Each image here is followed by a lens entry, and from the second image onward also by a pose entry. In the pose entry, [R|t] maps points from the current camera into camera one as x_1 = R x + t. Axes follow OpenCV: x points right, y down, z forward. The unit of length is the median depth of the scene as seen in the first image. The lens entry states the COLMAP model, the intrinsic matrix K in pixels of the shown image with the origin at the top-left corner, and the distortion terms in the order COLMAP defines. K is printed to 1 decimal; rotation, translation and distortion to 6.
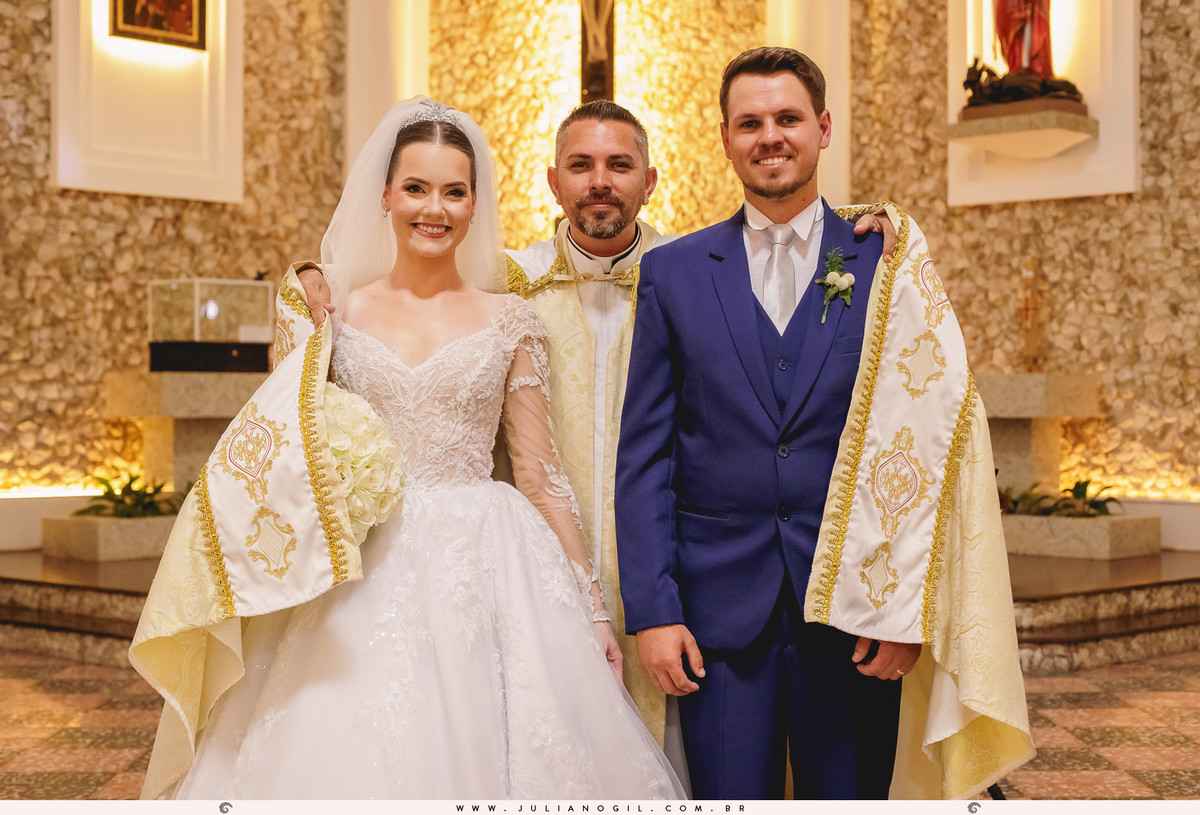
lens RADIAL K [[1779.6, 0, 600.0], [0, 1779.6, 407.5], [0, 0, 1]] dist [-0.005282, -0.072467]
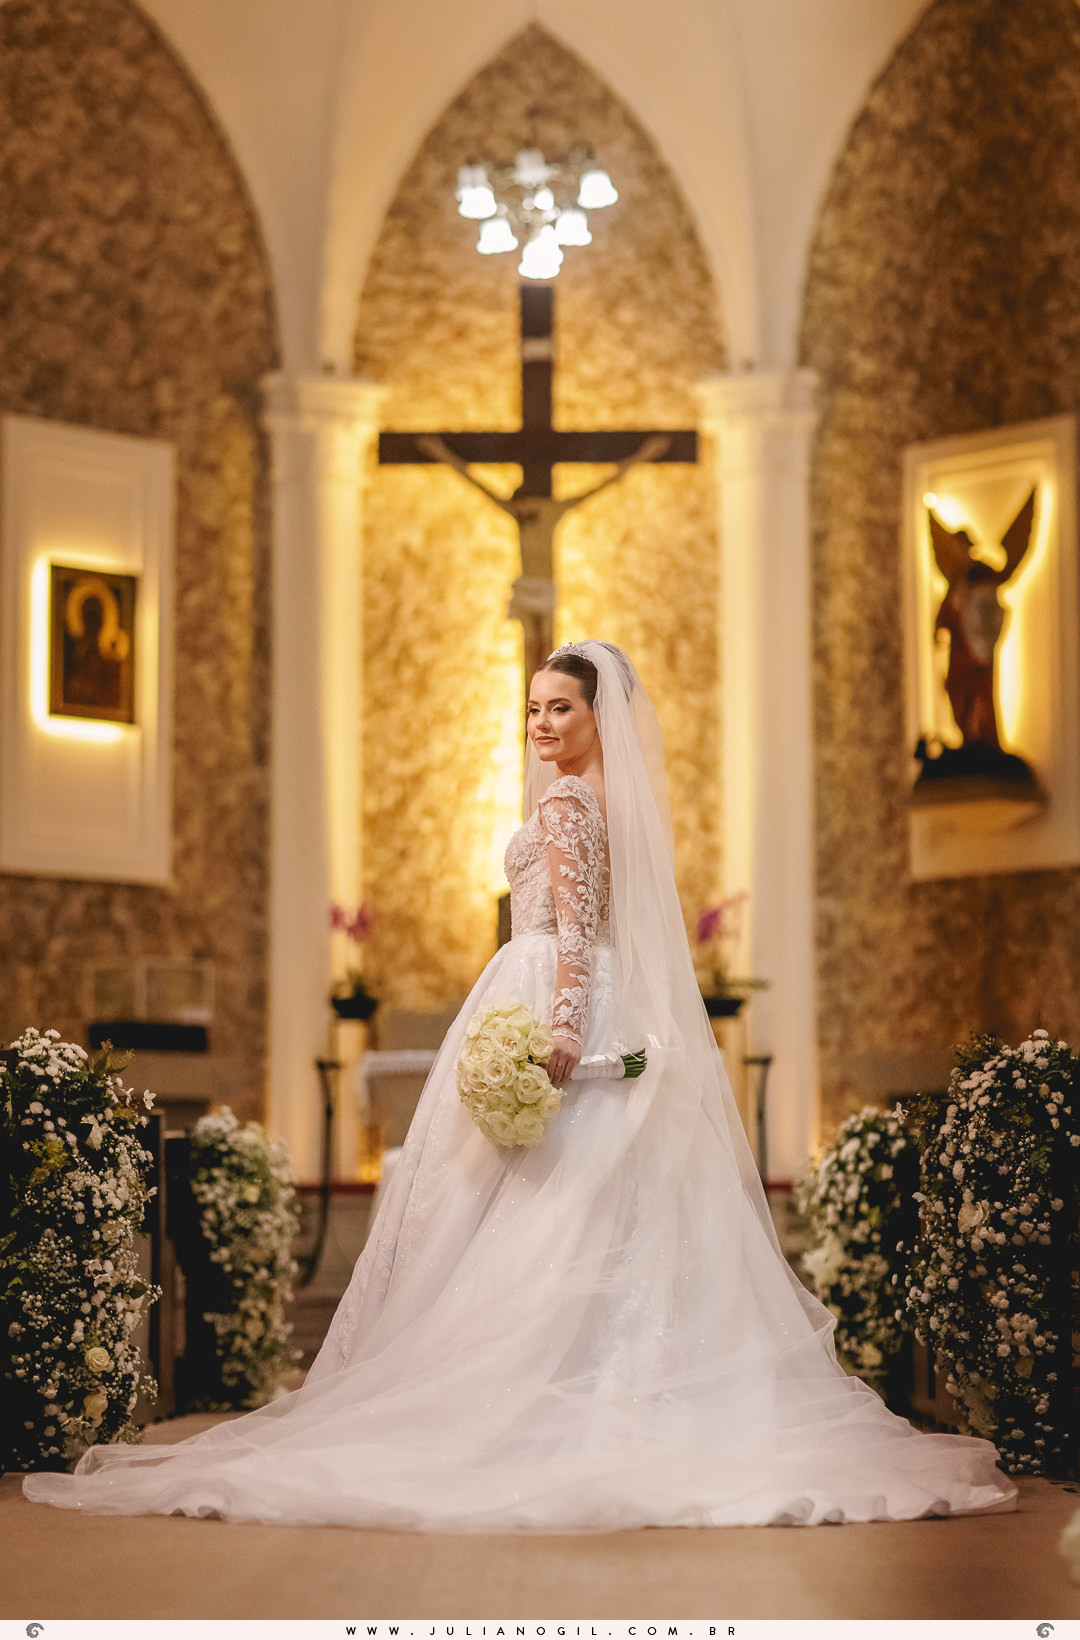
lens RADIAL K [[3932.7, 0, 540.0], [0, 3932.7, 820.0], [0, 0, 1]] dist [0.101166, 0.249845]
pose [[0.999847, -0.009399, -0.014769, 0.028994], [0.007542, 0.992610, -0.121116, 0.105554], [0.015799, 0.120986, 0.992529, -1.065660]]
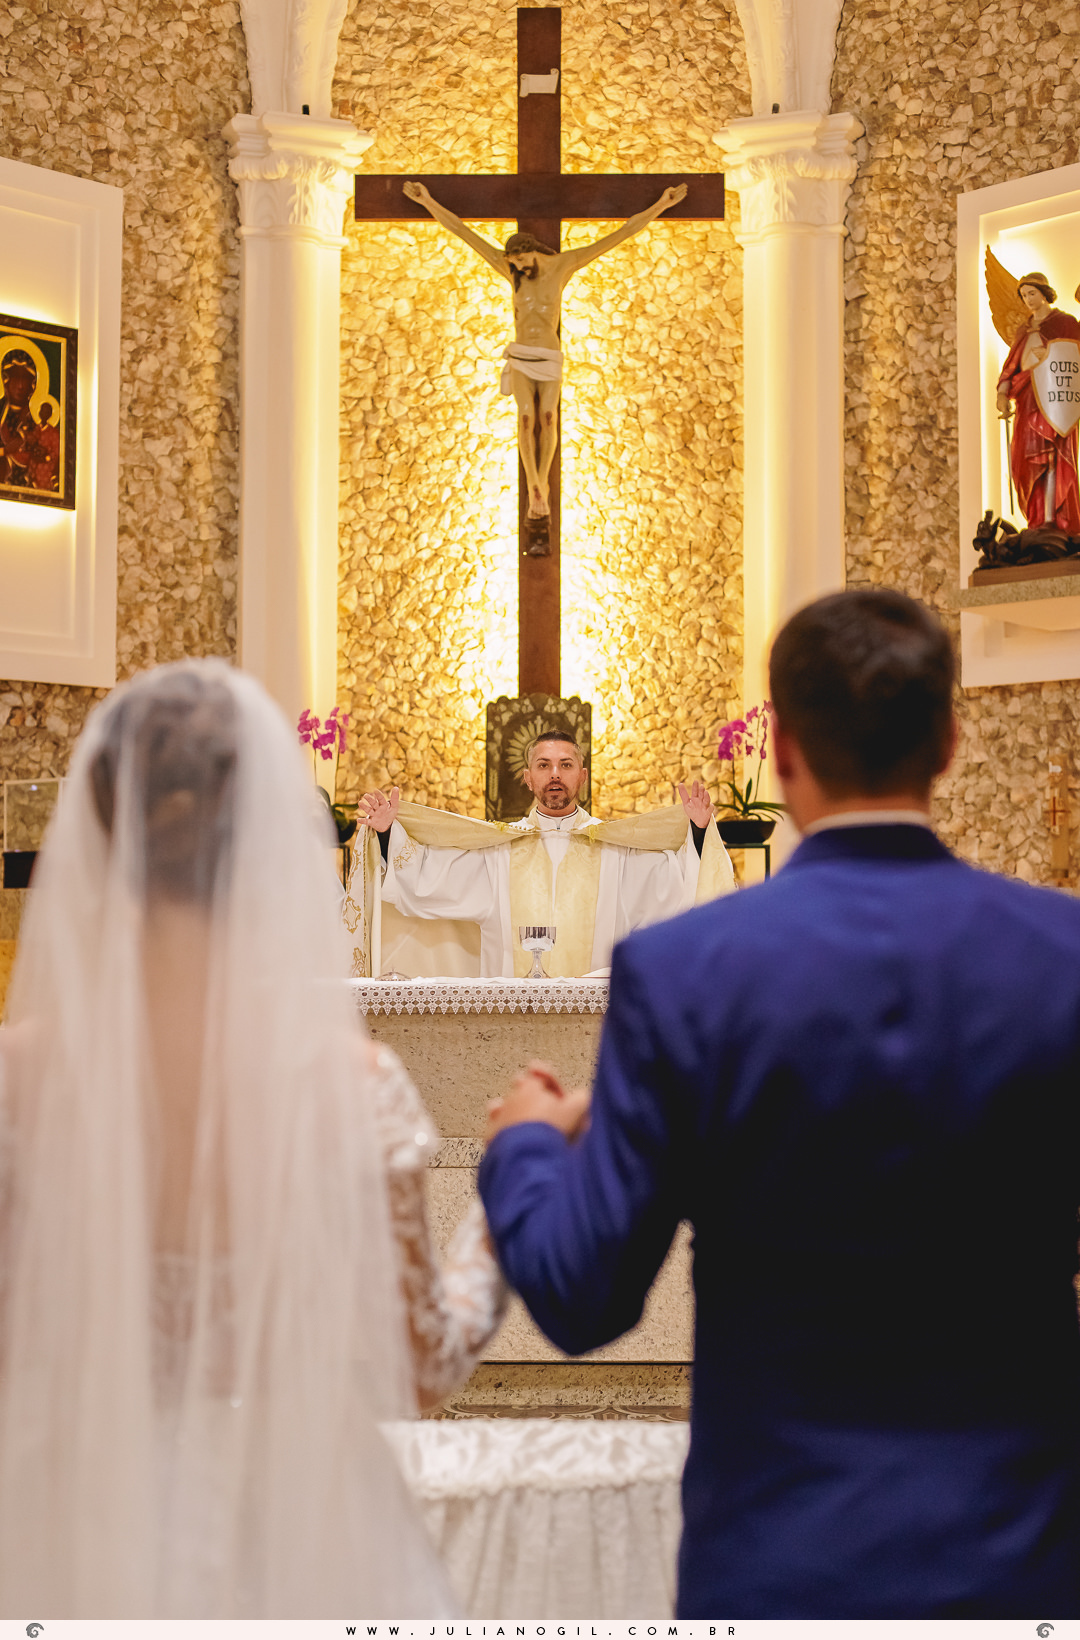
lens RADIAL K [[2338.1, 0, 504.5], [0, 2338.1, 819.8], [0, 0, 1]] dist [-0.012872, -0.044116]
pose [[0.999411, -0.002519, -0.034224, 0.019525], [0.000648, 0.998510, -0.054563, 0.007341], [0.034310, 0.054509, 0.997924, -0.088844]]
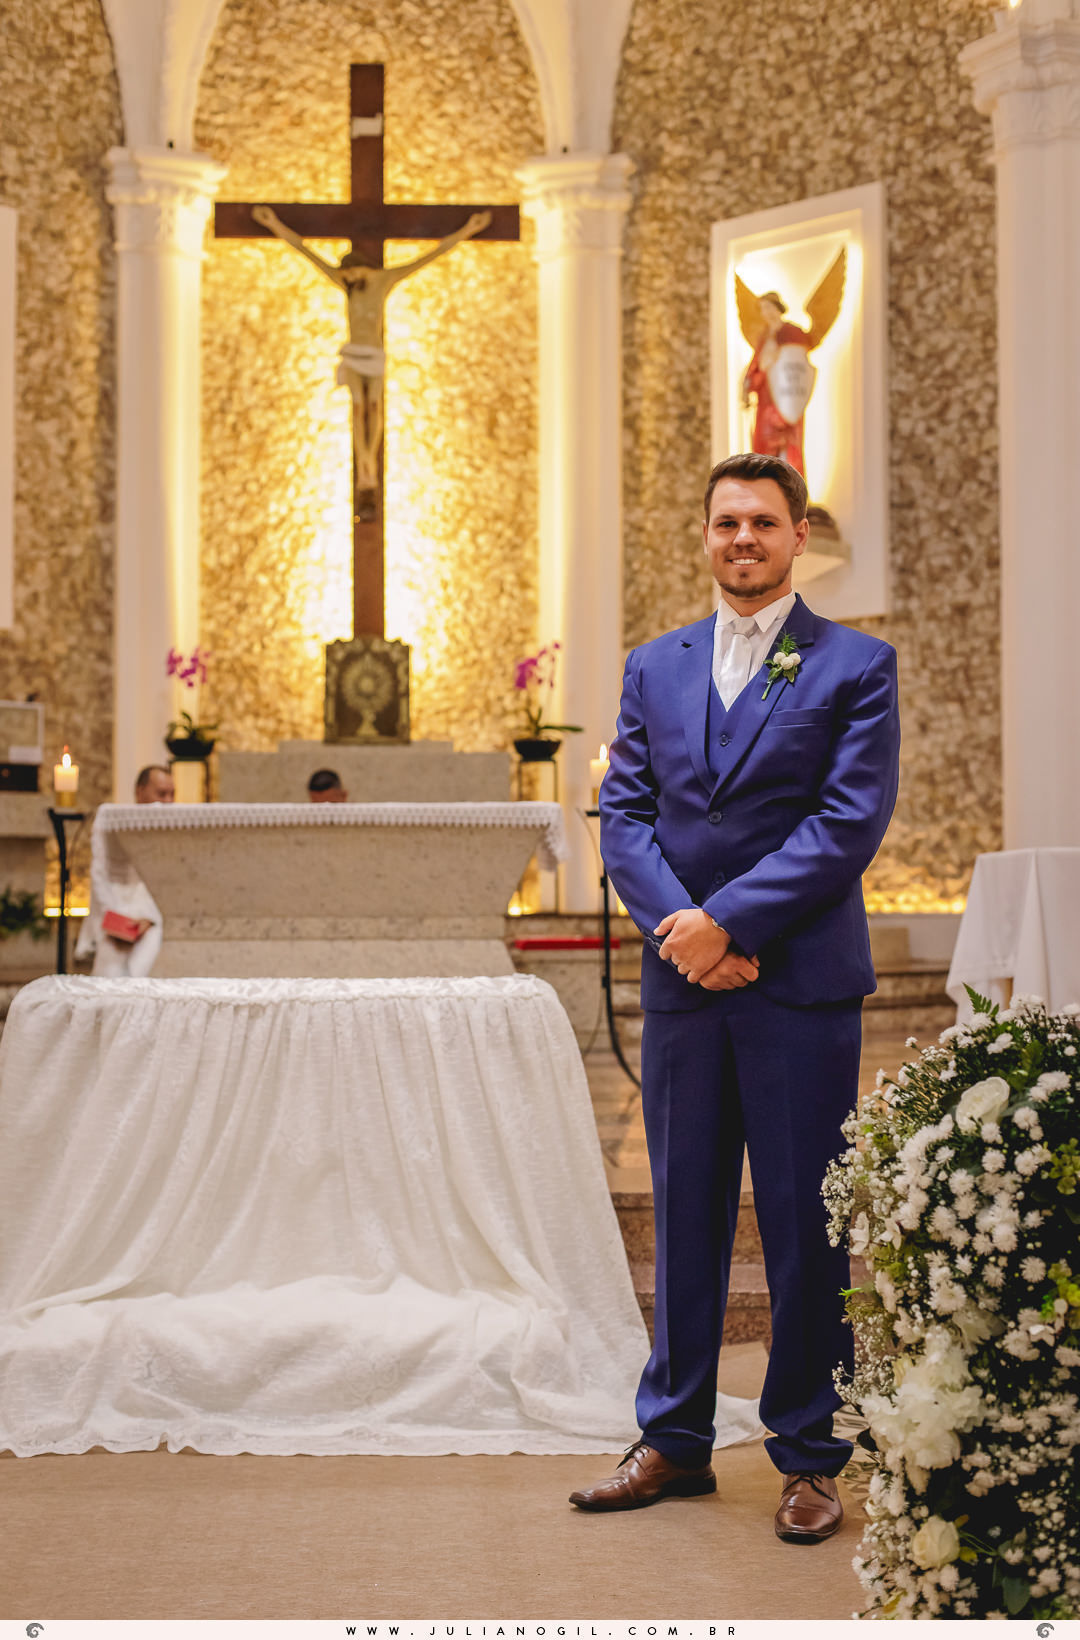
lens RADIAL K [[2230.1, 0, 505.6], [0, 2230.1, 822.9], [0, 0, 1]] dist [-0.008426, -0.034123]
pose [[0.999595, -0.004588, 0.028082, 0.040106], [0.005776, 0.999085, -0.042365, 0.047581], [-0.027861, 0.042510, 0.998707, -0.251074]]
